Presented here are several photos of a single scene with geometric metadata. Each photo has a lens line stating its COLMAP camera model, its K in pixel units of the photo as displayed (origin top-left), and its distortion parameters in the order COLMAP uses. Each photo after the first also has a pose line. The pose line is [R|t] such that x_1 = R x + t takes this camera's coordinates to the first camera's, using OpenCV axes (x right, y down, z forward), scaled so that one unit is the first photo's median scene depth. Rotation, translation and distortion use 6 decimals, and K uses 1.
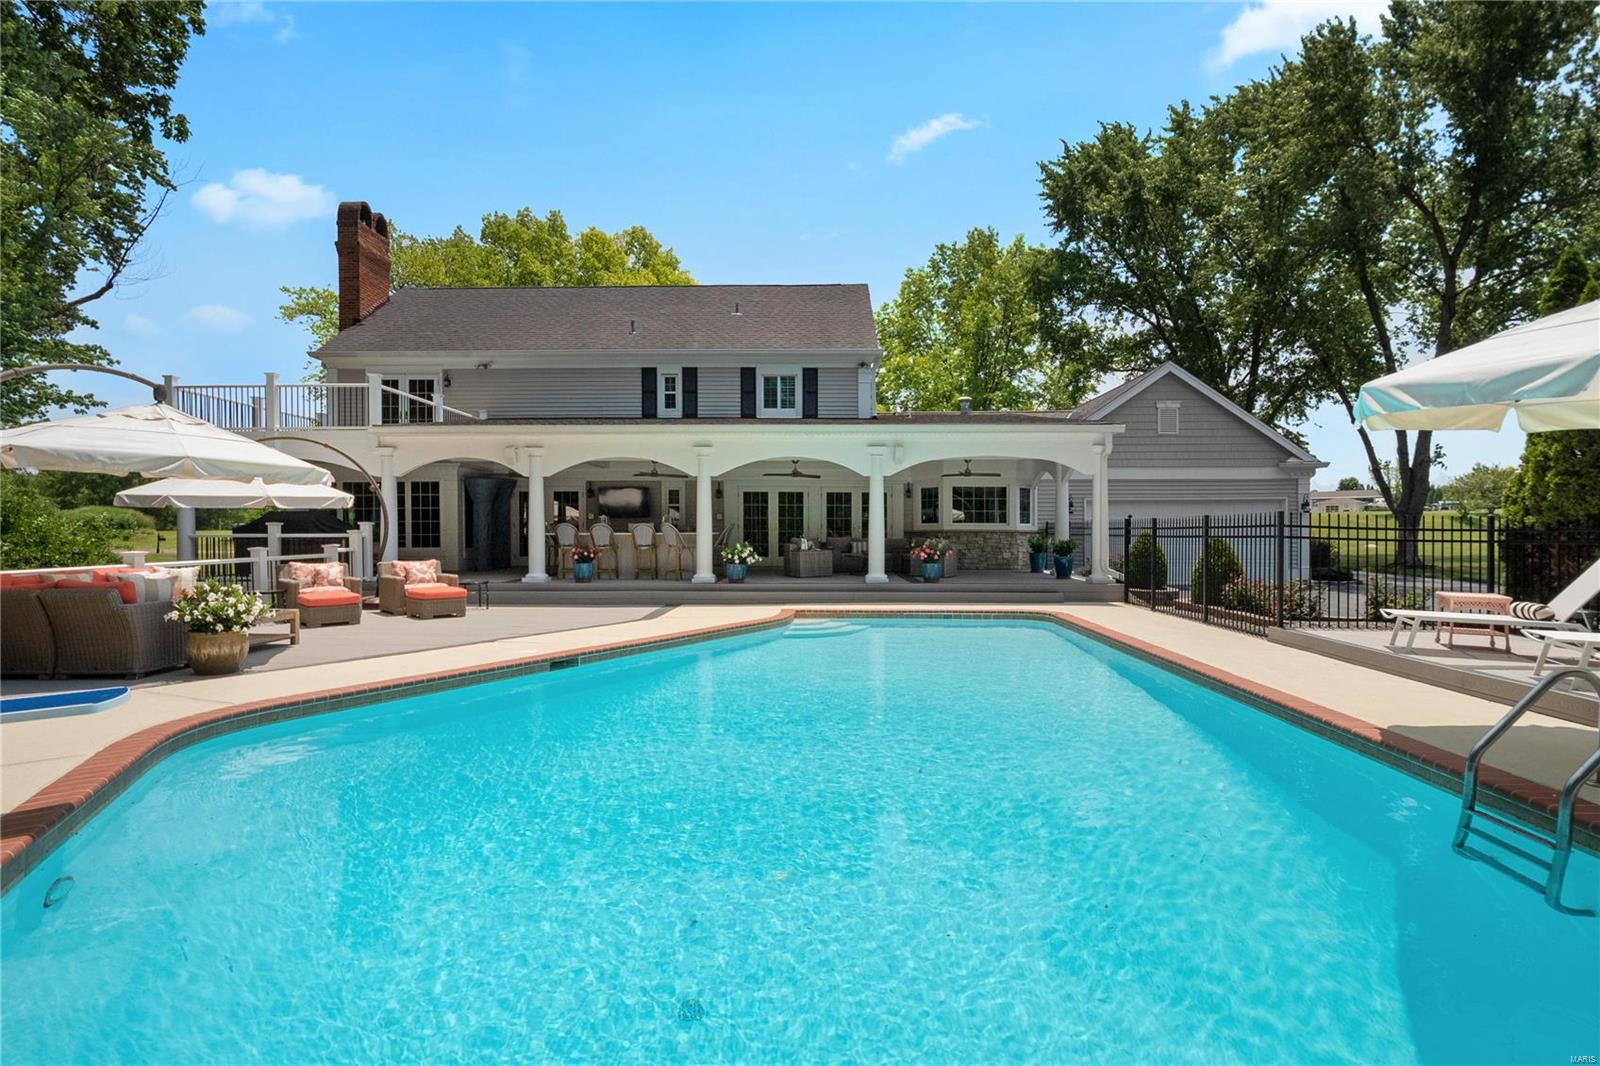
lens RADIAL K [[808.1, 0, 800.8], [0, 808.1, 533.8], [0, 0, 1]] dist [-0.000626, -0.002526]
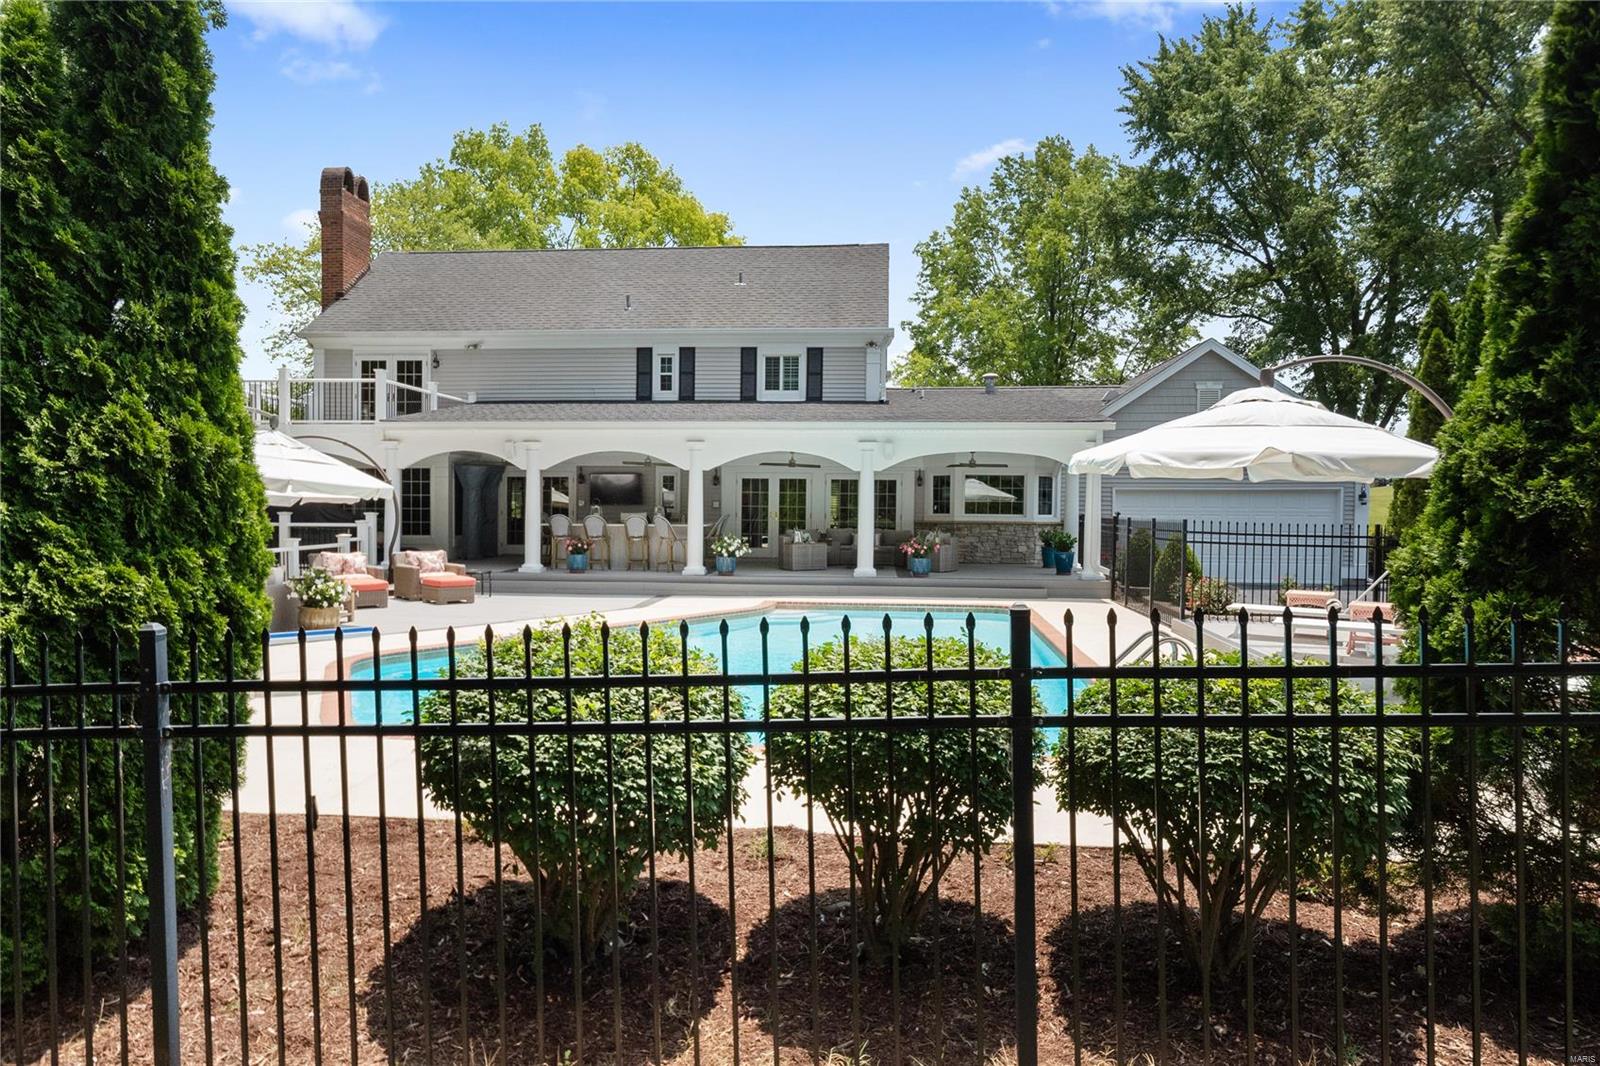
lens RADIAL K [[1178.3, 0, 764.3], [0, 1178.3, 493.9], [0, 0, 1]] dist [0.016660, 0.002852]
pose [[0.996319, 0.005706, -0.085531, 0.072266], [-0.006529, 0.999935, -0.009351, -0.021937], [0.085472, 0.009875, 0.996292, -0.366500]]
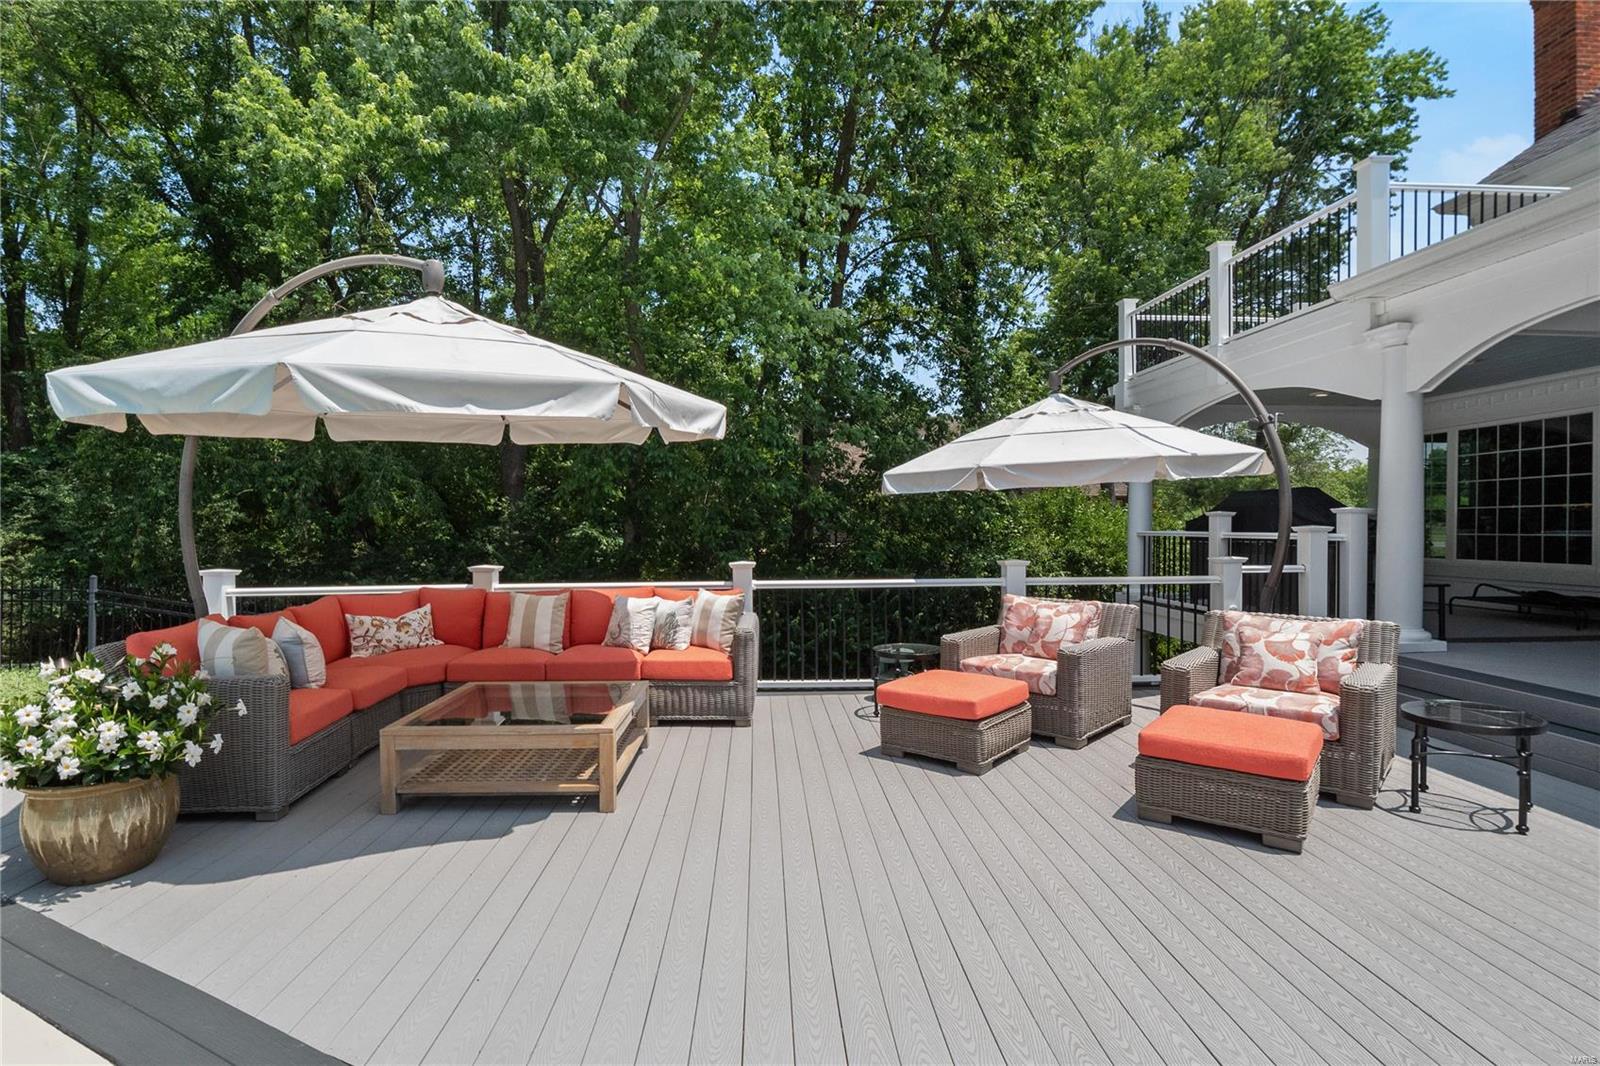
lens RADIAL K [[789.0, 0, 789.8], [0, 789.0, 536.1], [0, 0, 1]] dist [-0.002093, -0.002779]
pose [[0.072962, 0.004621, -0.997324, -0.110973], [-0.006239, 0.999972, 0.004177, -0.000990], [0.997315, 0.005917, 0.072988, 0.533687]]
